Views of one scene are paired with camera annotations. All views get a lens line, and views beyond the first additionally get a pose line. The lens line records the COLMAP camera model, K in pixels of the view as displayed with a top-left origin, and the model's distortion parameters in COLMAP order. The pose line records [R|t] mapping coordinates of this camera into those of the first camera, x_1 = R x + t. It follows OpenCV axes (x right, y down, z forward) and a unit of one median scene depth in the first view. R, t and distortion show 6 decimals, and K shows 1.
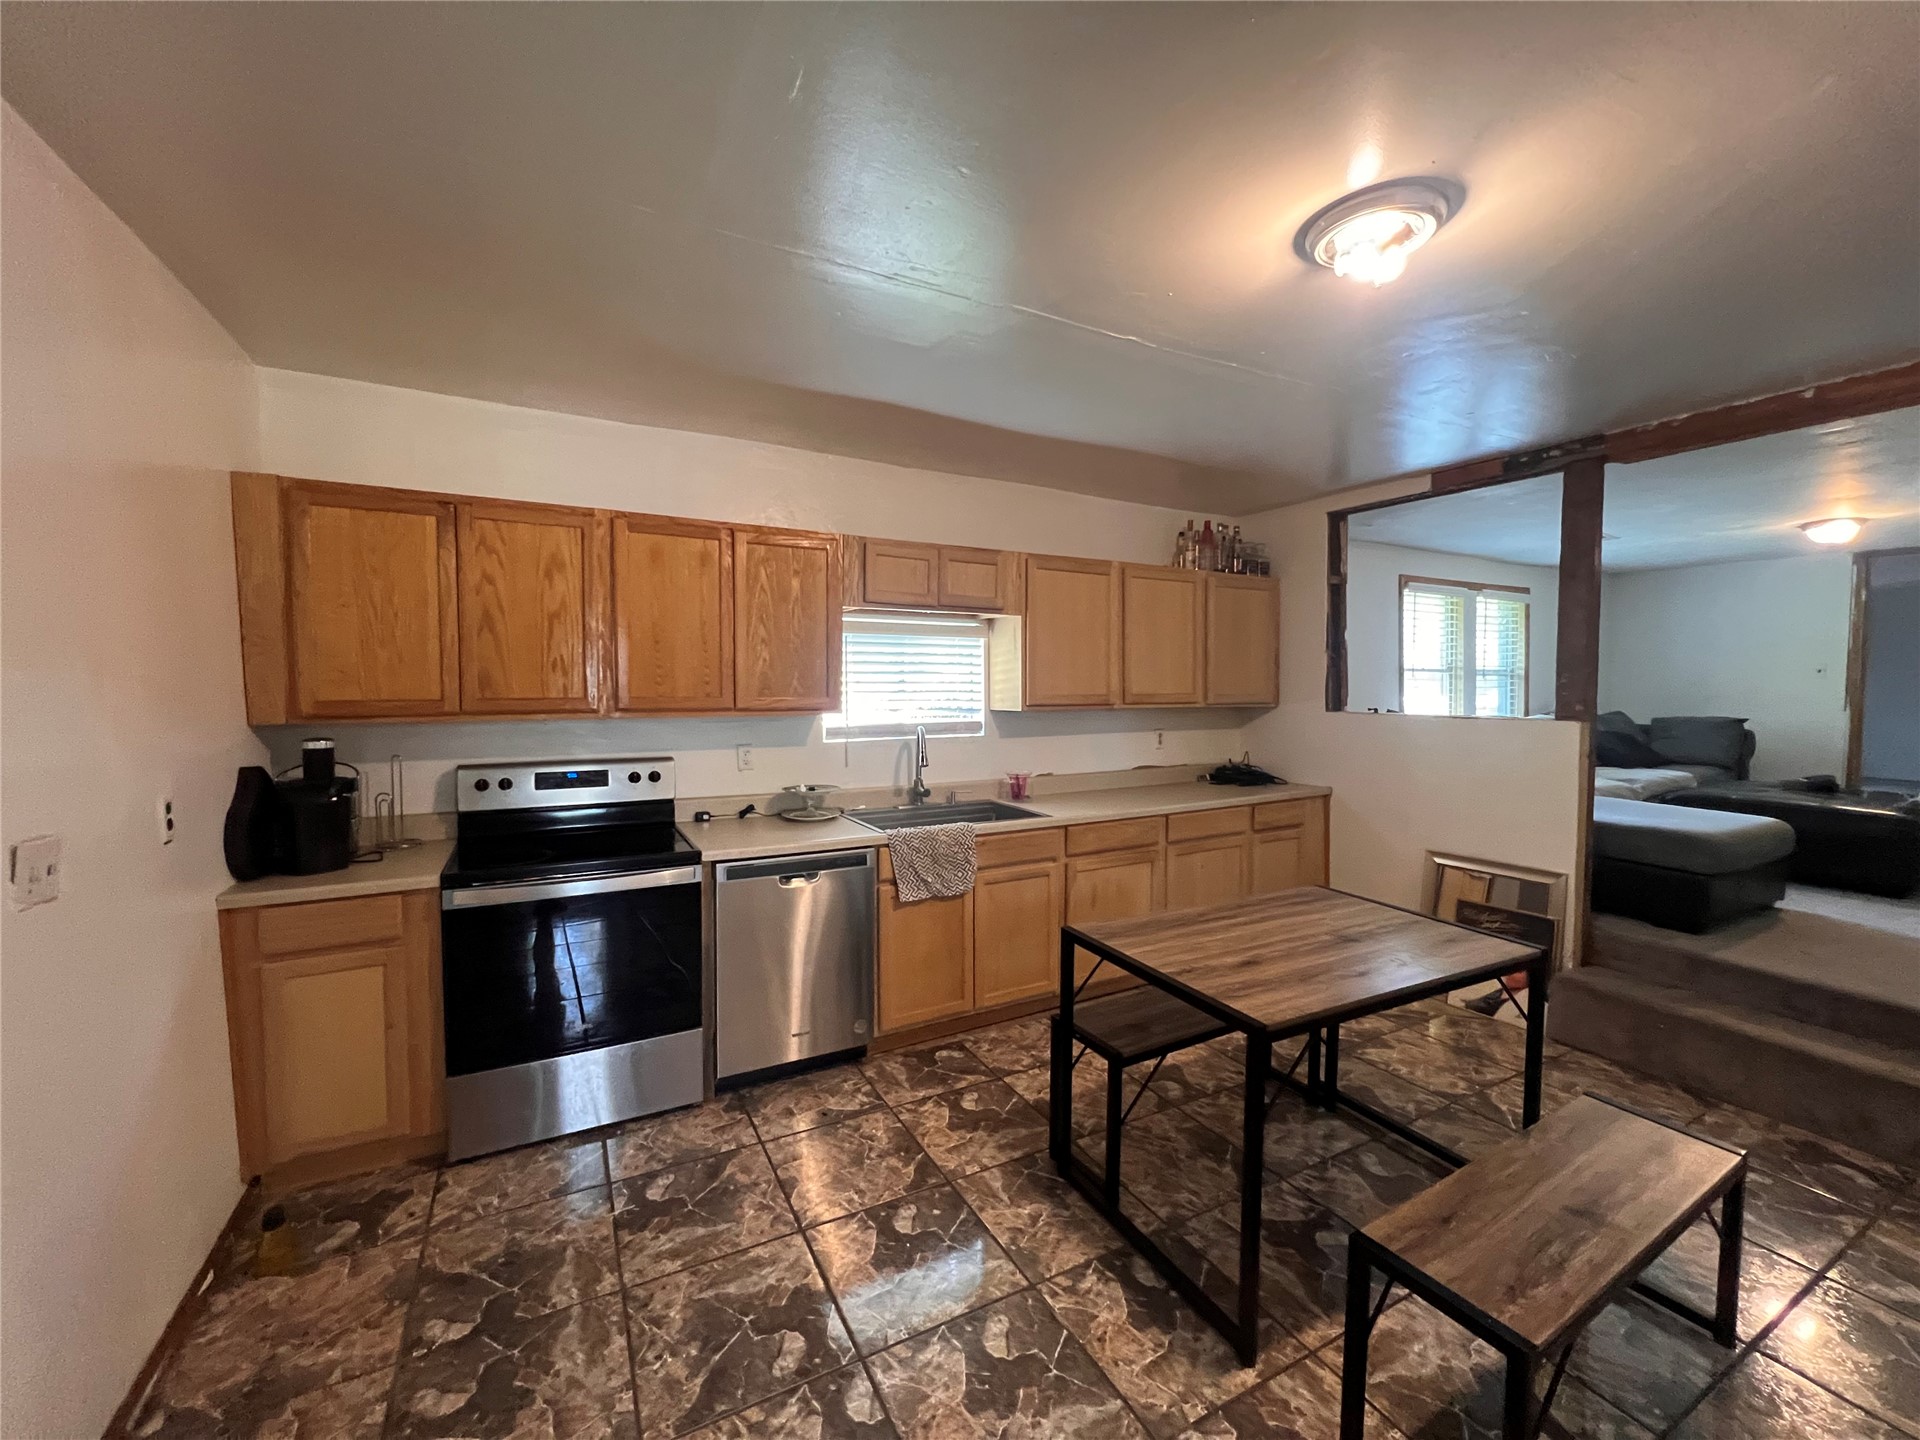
lens RADIAL K [[769.6, 0, 952.6], [0, 769.6, 716.1], [0, 0, 1]] dist [-0.010415, 0.004391]
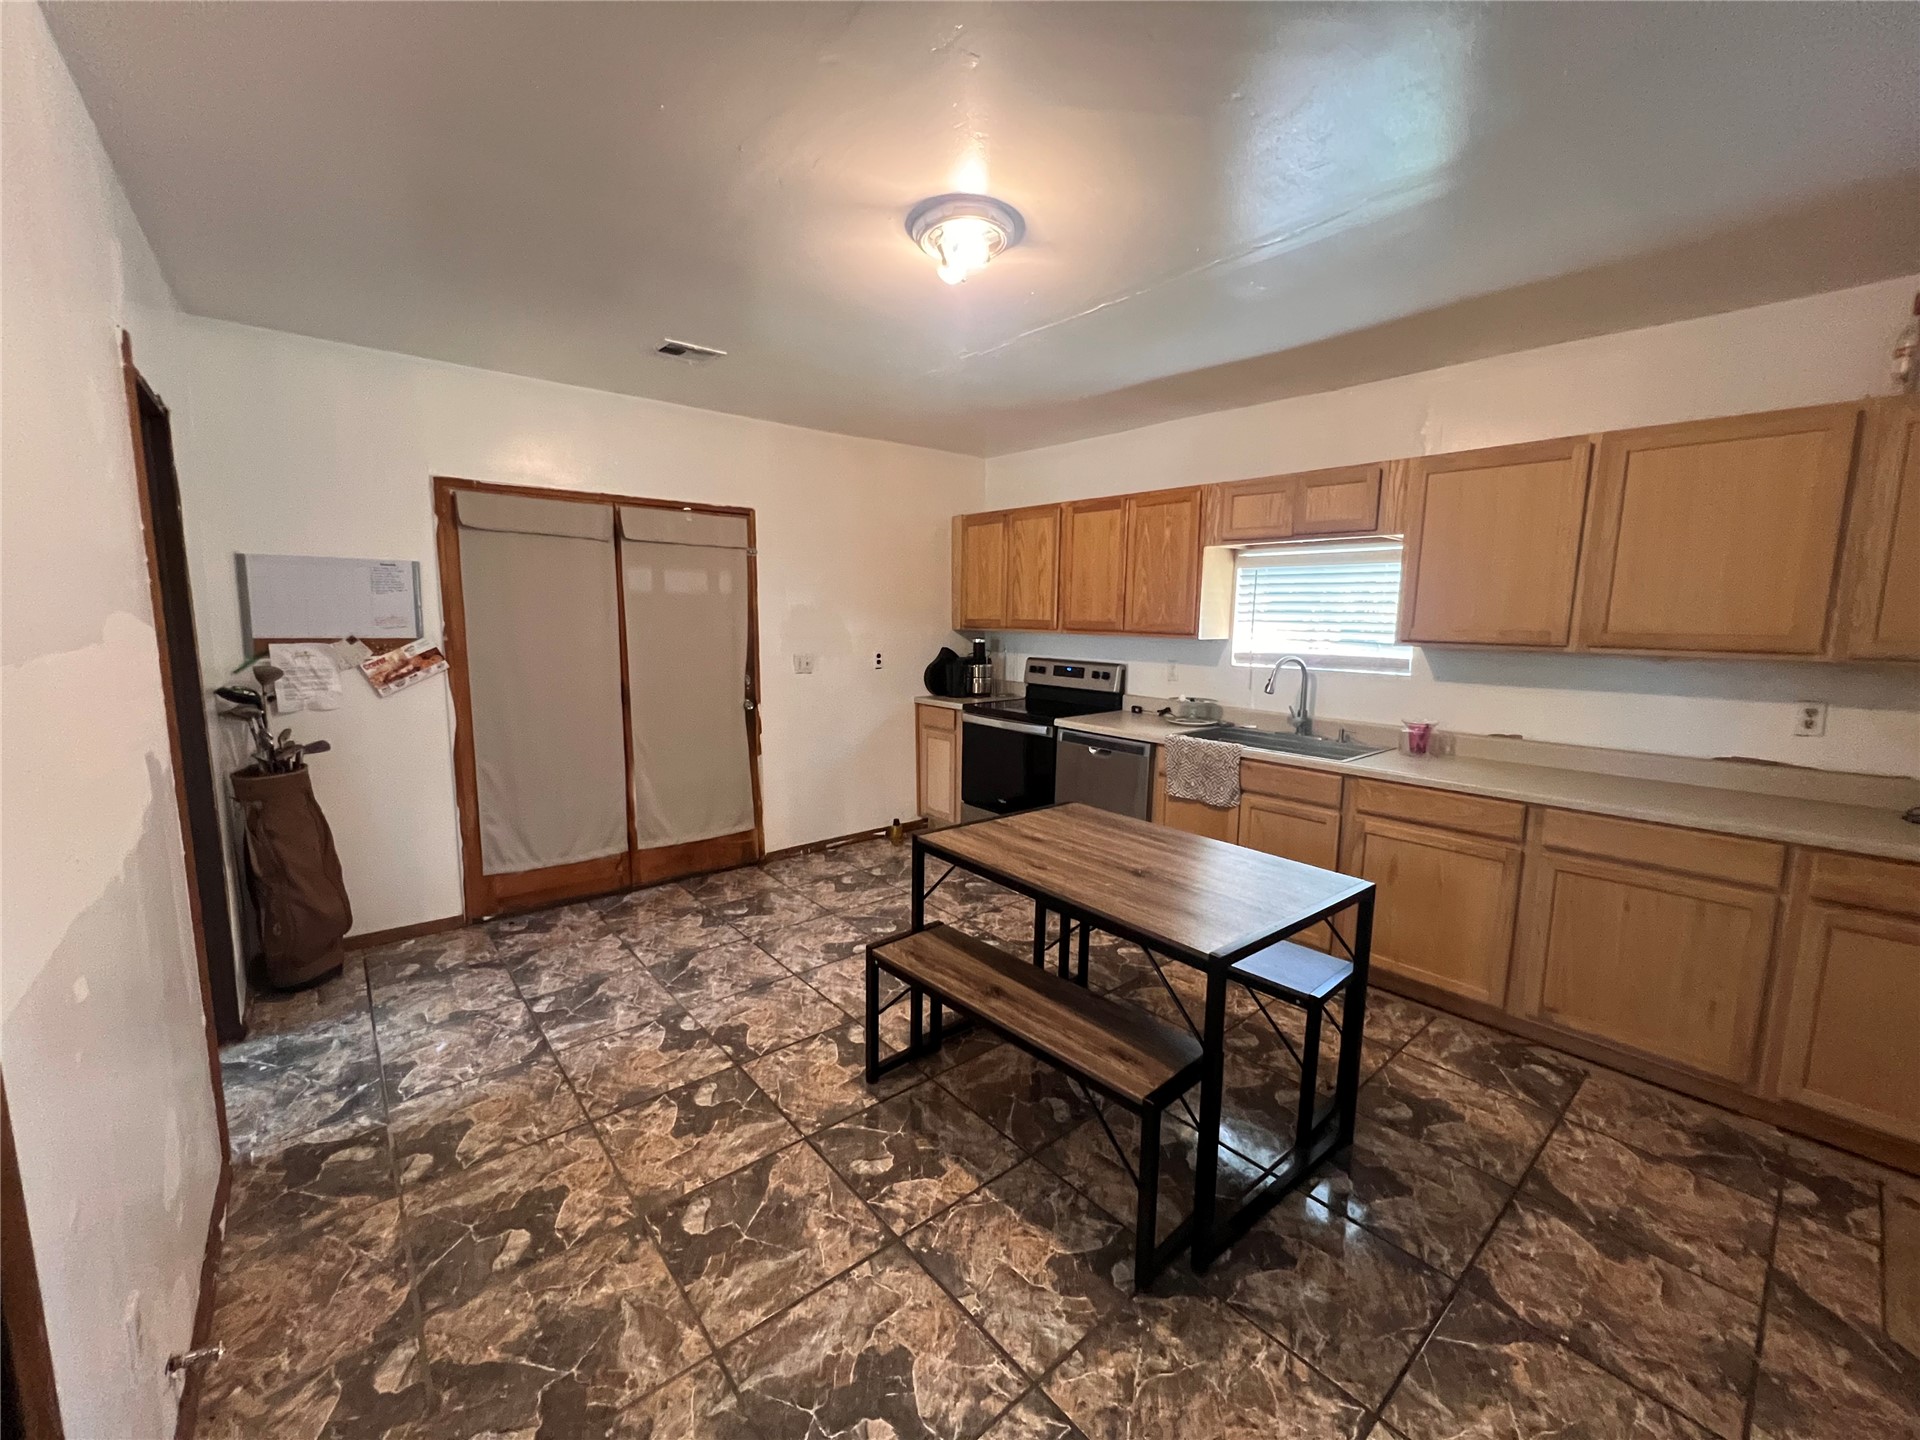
lens RADIAL K [[769.6, 0, 952.6], [0, 769.6, 716.1], [0, 0, 1]] dist [-0.010415, 0.004391]
pose [[0.206324, 0.130856, -0.969694, 1.208532], [-0.054008, 0.991030, 0.122244, -0.010984], [0.976992, 0.027149, 0.211541, 0.485249]]
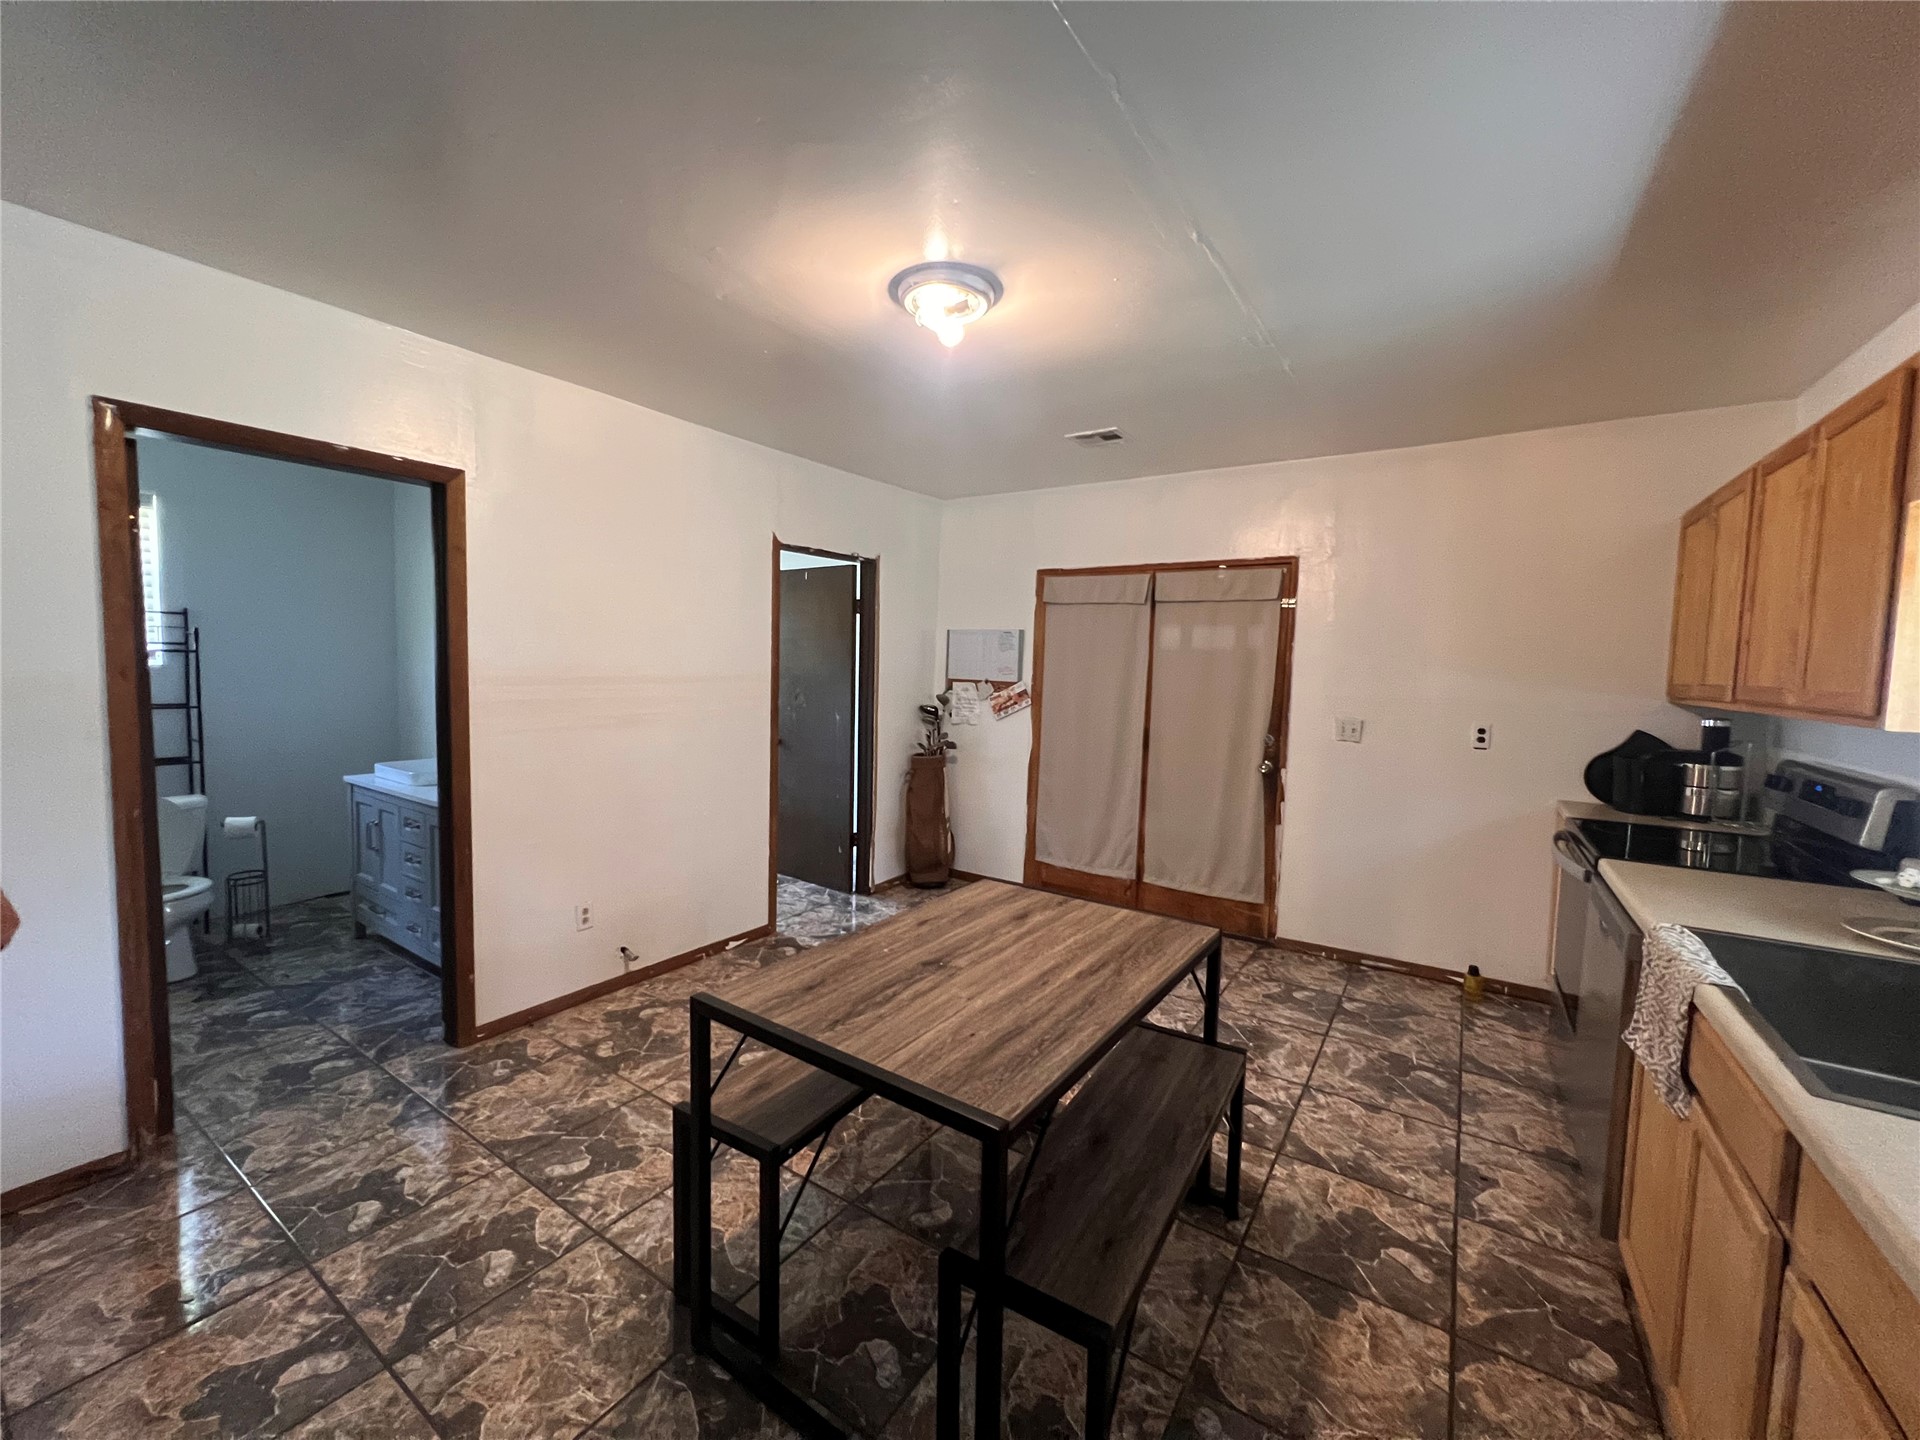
lens RADIAL K [[760.5, 0, 950.3], [0, 760.5, 715.3], [0, 0, 1]] dist [-0.000732, 0.000279]
pose [[-0.882127, 0.009741, -0.470912, 0.760500], [-0.045873, 0.993256, 0.106478, -0.044811], [0.468773, 0.115529, -0.875731, 1.455311]]
